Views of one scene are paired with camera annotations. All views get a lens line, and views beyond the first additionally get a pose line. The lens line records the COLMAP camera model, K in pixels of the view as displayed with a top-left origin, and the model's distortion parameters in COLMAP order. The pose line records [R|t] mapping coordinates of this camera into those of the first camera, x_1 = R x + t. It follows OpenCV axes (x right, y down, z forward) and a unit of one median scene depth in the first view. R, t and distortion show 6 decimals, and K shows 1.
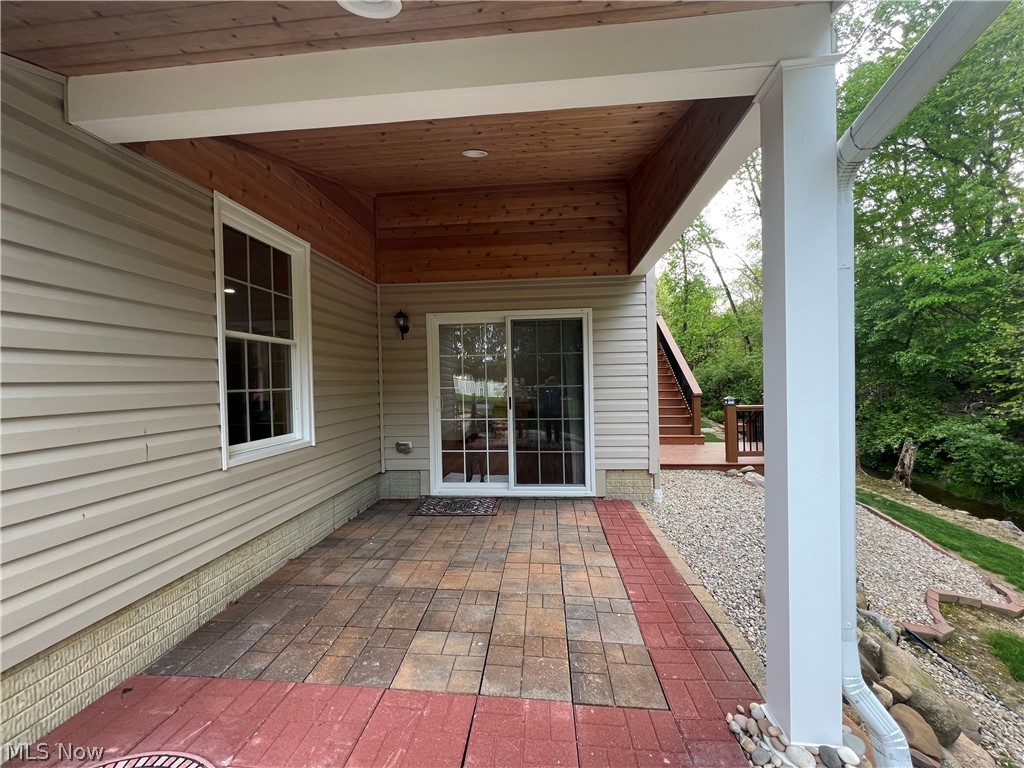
lens RADIAL K [[410.8, 0, 514.3], [0, 410.8, 386.8], [0, 0, 1]] dist [0.003915, 0.000198]
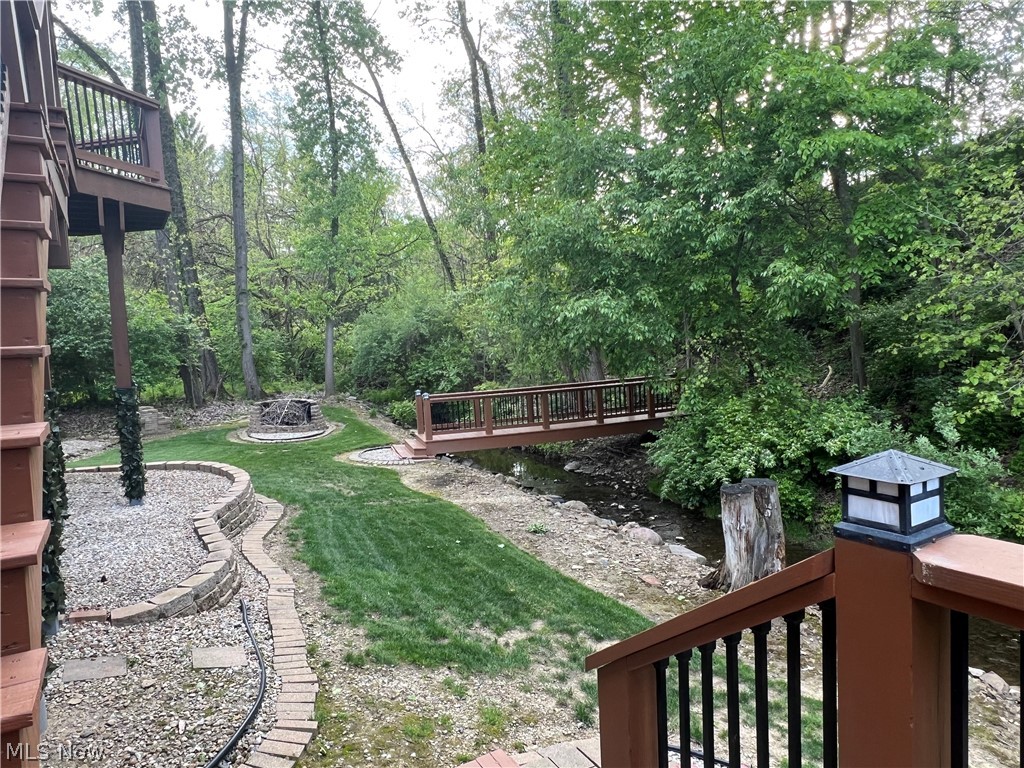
lens RADIAL K [[669.7, 0, 514.0], [0, 669.7, 392.3], [0, 0, 1]] dist [-0.016663, -0.002036]
pose [[0.812745, -0.063340, 0.579166, 0.274472], [0.029094, 0.997245, 0.068235, -0.004673], [-0.581892, -0.038607, 0.812349, 0.539100]]
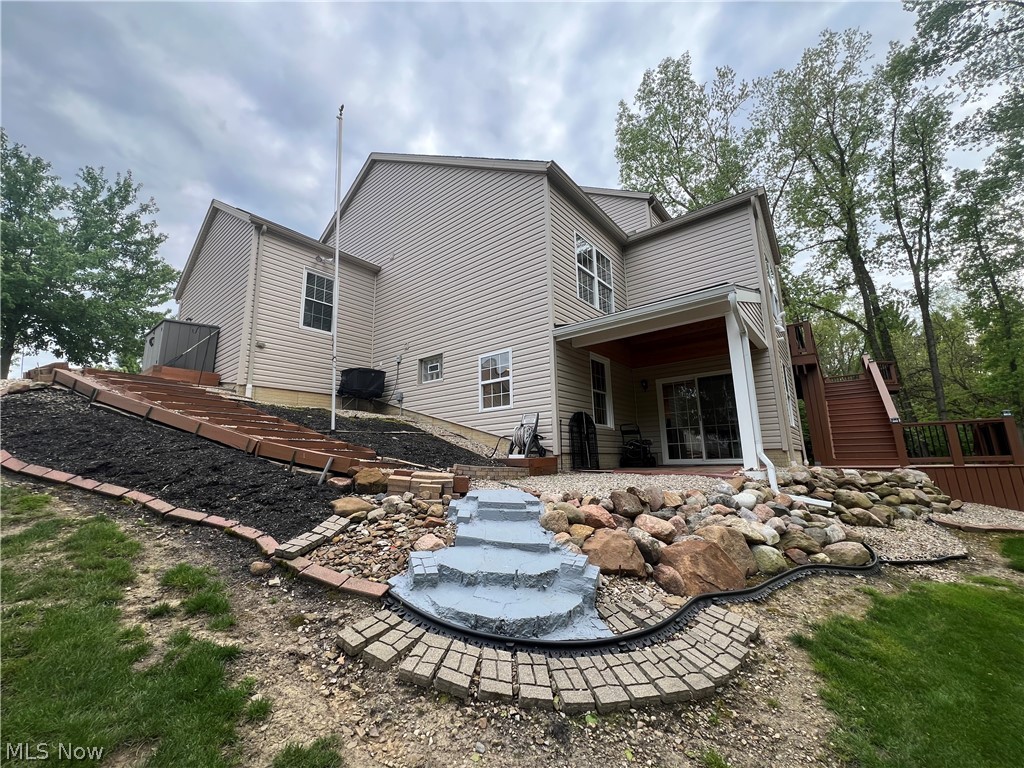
lens RADIAL K [[410.3, 0, 510.5], [0, 410.3, 386.8], [0, 0, 1]] dist [-0.009689, 0.000422]
pose [[0.825977, -0.102127, -0.554375, 0.107767], [-0.002216, 0.982856, -0.184363, 0.080040], [0.563699, 0.153509, 0.811590, -0.365058]]
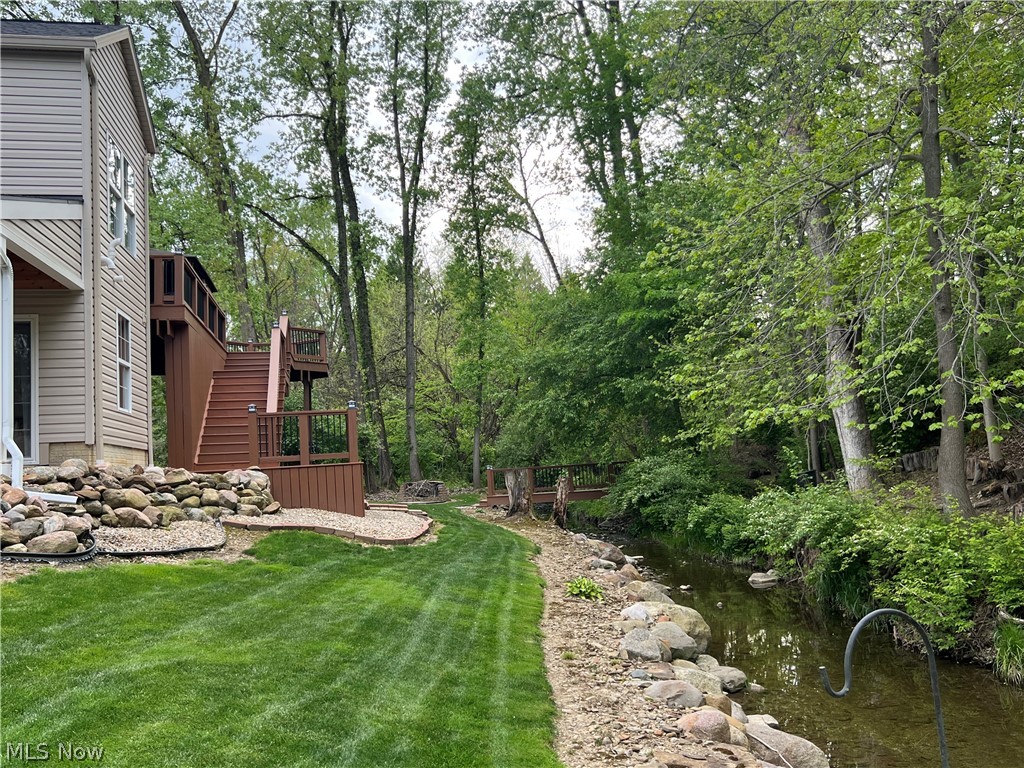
lens RADIAL K [[902.2, 0, 513.7], [0, 902.2, 386.9], [0, 0, 1]] dist [0.066088, -0.047522]
pose [[0.964354, -0.004238, 0.264580, 0.250993], [0.035415, 0.992943, -0.113178, 0.117595], [-0.262233, 0.118514, 0.957699, -0.605033]]
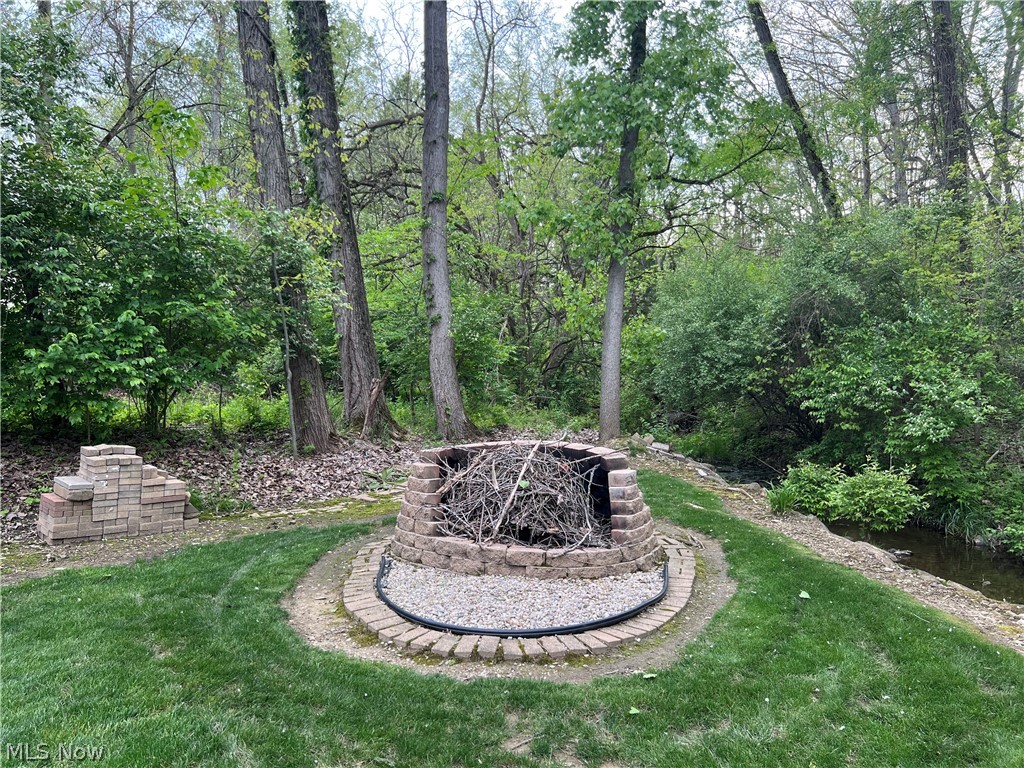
lens RADIAL K [[775.5, 0, 510.1], [0, 775.5, 385.1], [0, 0, 1]] dist [0.066347, -0.077950]
pose [[0.958624, -0.002853, 0.284662, 0.532381], [0.005739, 0.999940, -0.009305, 0.055698], [-0.284618, 0.010554, 0.958583, 1.426038]]
